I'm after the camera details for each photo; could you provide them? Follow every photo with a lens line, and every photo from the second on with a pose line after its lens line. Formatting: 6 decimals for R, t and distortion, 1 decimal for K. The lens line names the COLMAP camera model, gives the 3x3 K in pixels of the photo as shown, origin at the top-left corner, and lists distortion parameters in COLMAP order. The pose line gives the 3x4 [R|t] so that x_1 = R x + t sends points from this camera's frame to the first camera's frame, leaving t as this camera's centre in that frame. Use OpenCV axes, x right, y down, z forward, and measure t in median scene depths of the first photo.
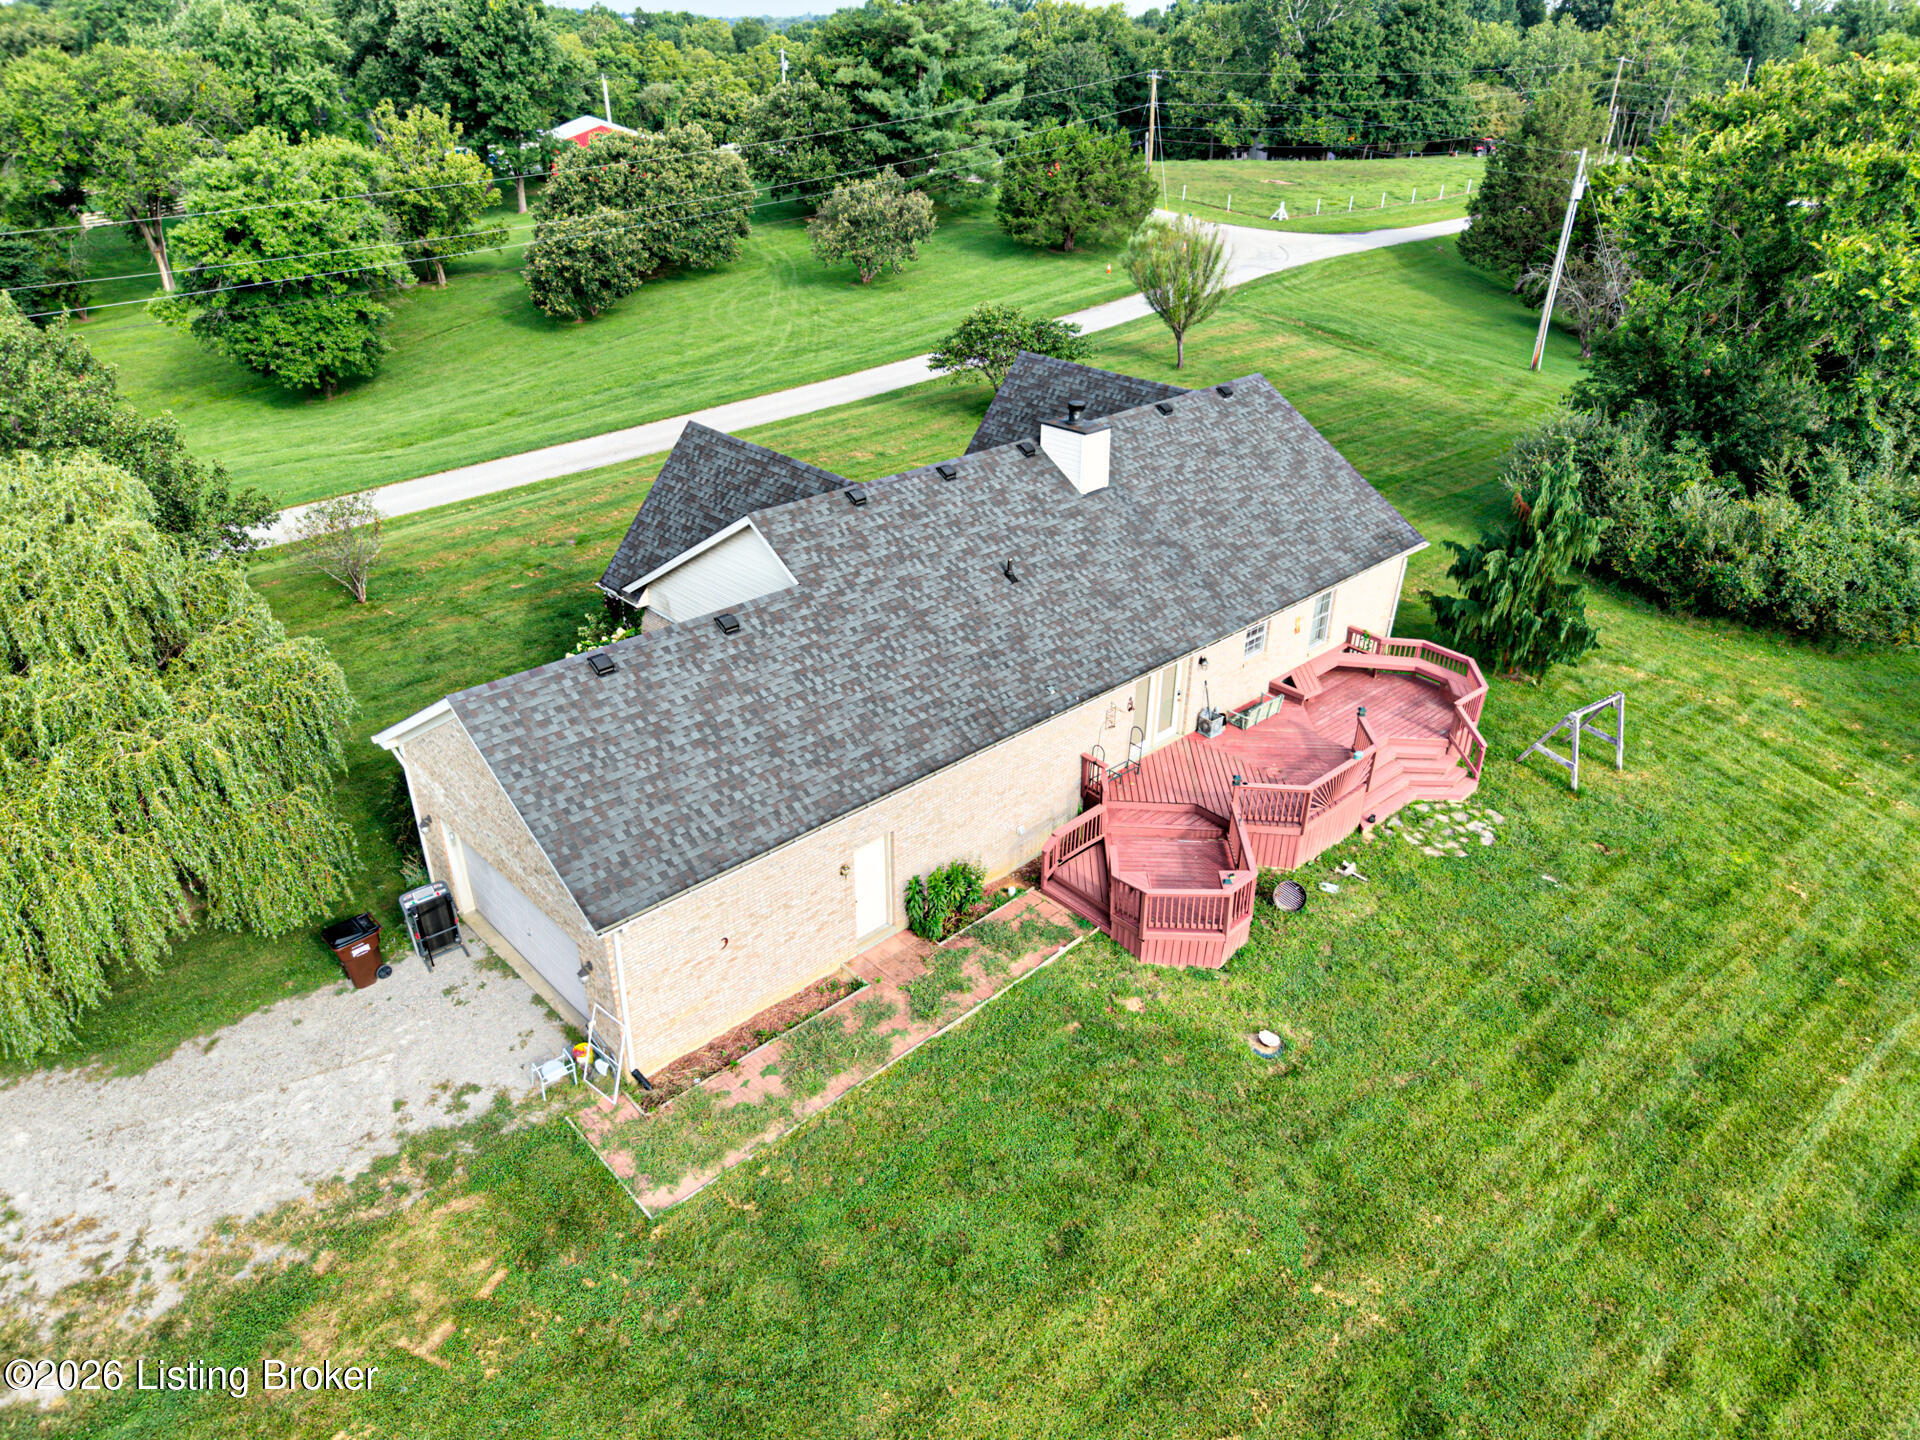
lens RADIAL K [[1285.0, 0, 960.0], [0, 1285.0, 720.0], [0, 0, 1]] dist [0.043819, -0.031874]
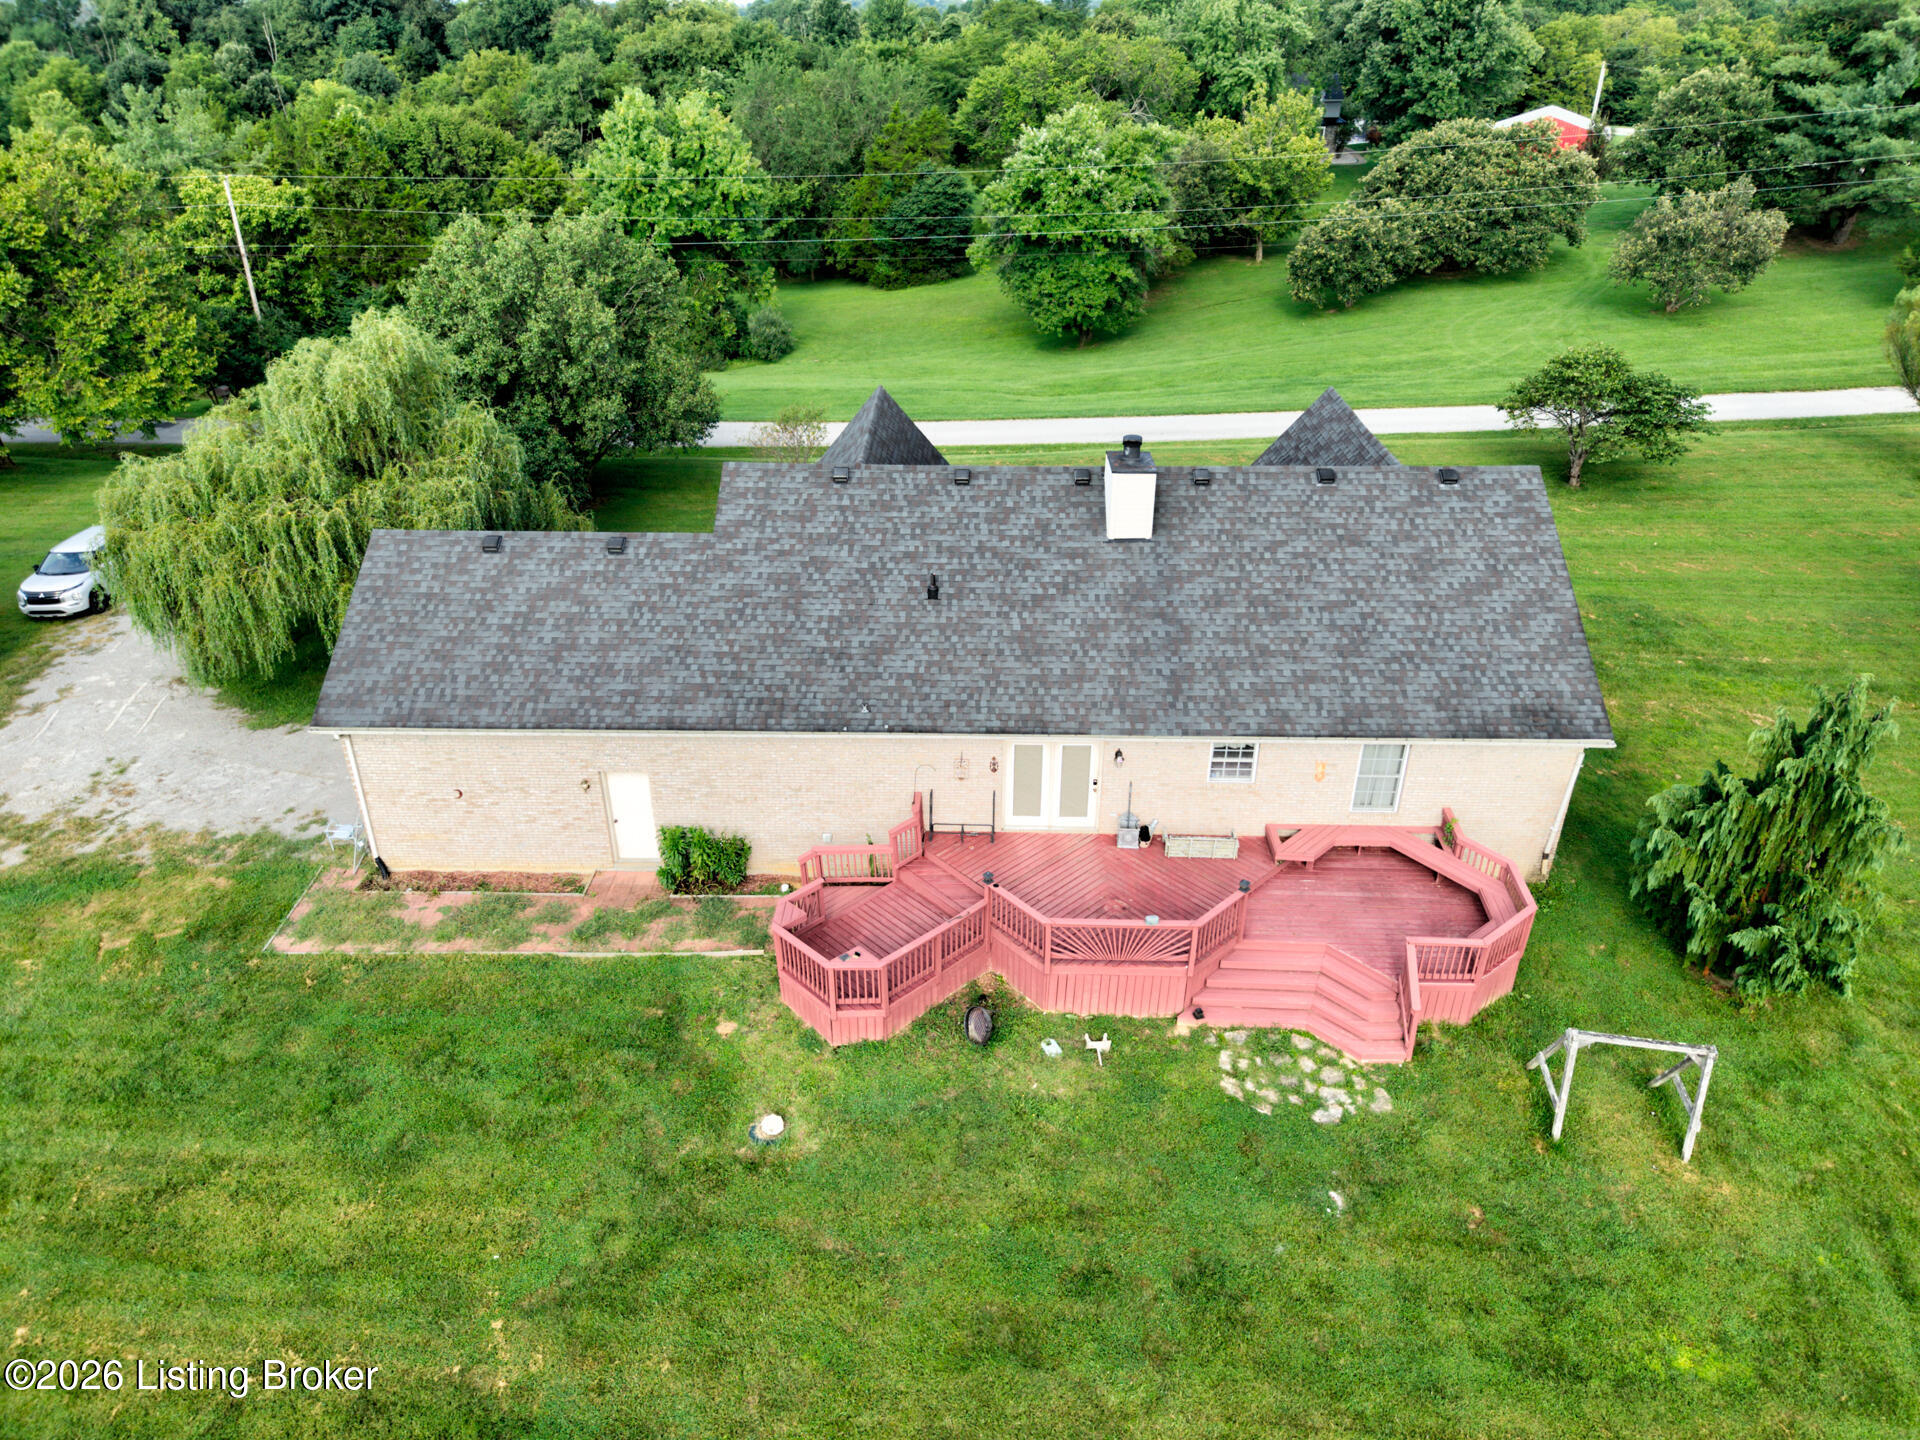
lens RADIAL K [[1287.0, 0, 948.9], [0, 1287.0, 719.3], [0, 0, 1]] dist [0.031566, -0.014026]
pose [[0.711627, 0.335234, -0.617419, 0.292121], [-0.330177, 0.935299, 0.127274, -0.065205], [0.620138, 0.113285, 0.776270, 0.124220]]
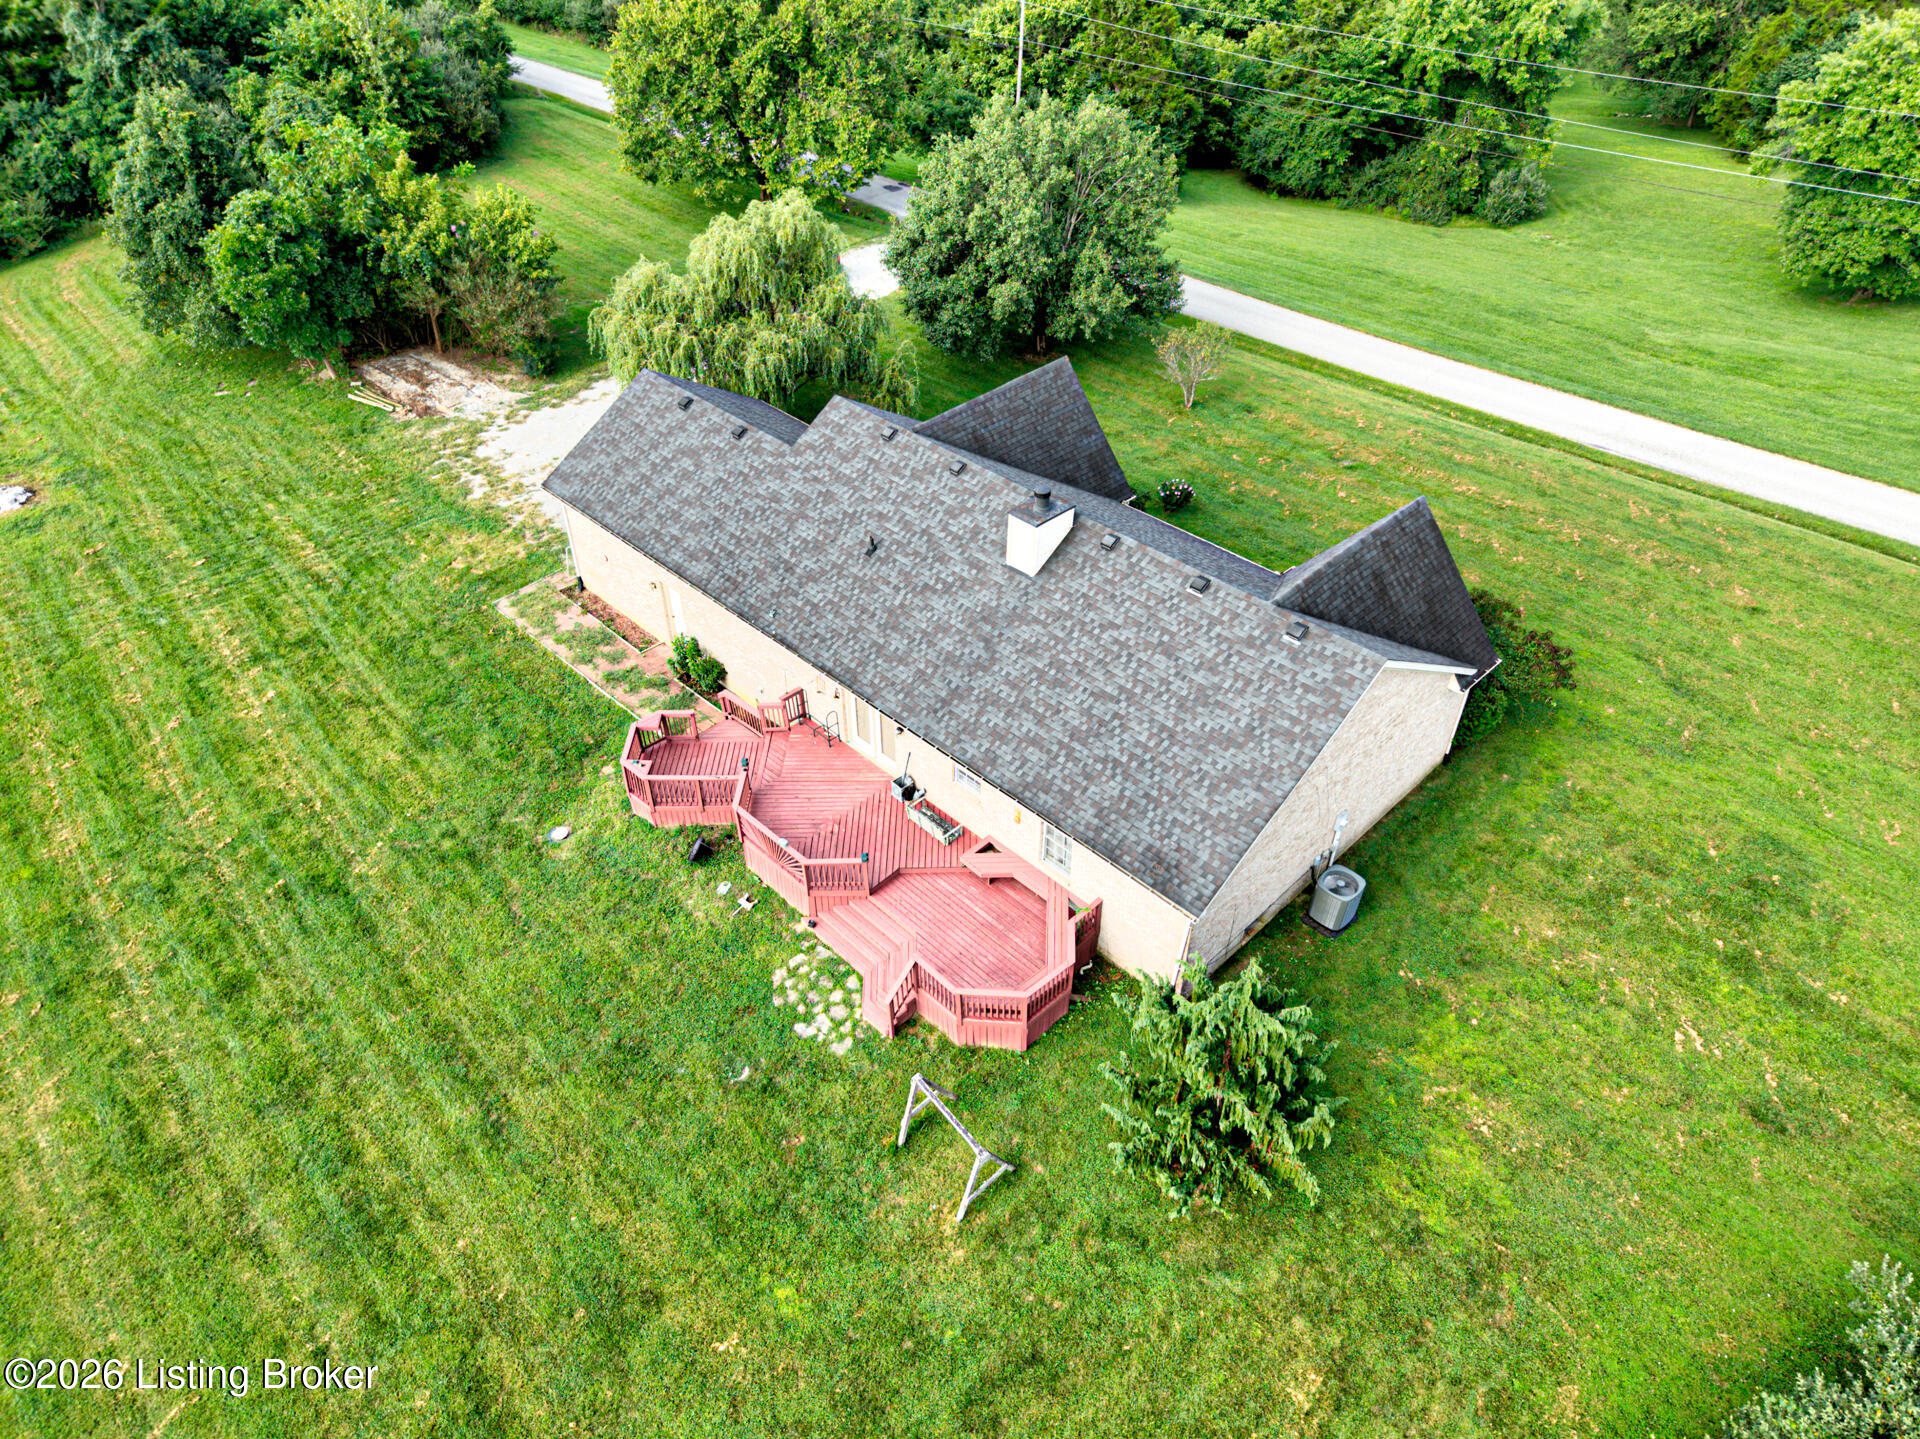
lens RADIAL K [[1228.1, 0, 966.0], [0, 1228.1, 731.7], [0, 0, 1]] dist [0.065946, -0.055004]
pose [[0.041604, 0.648727, -0.759883, 0.453510], [-0.478698, 0.680510, 0.554756, -0.298780], [0.876994, 0.340674, 0.338856, 0.327597]]
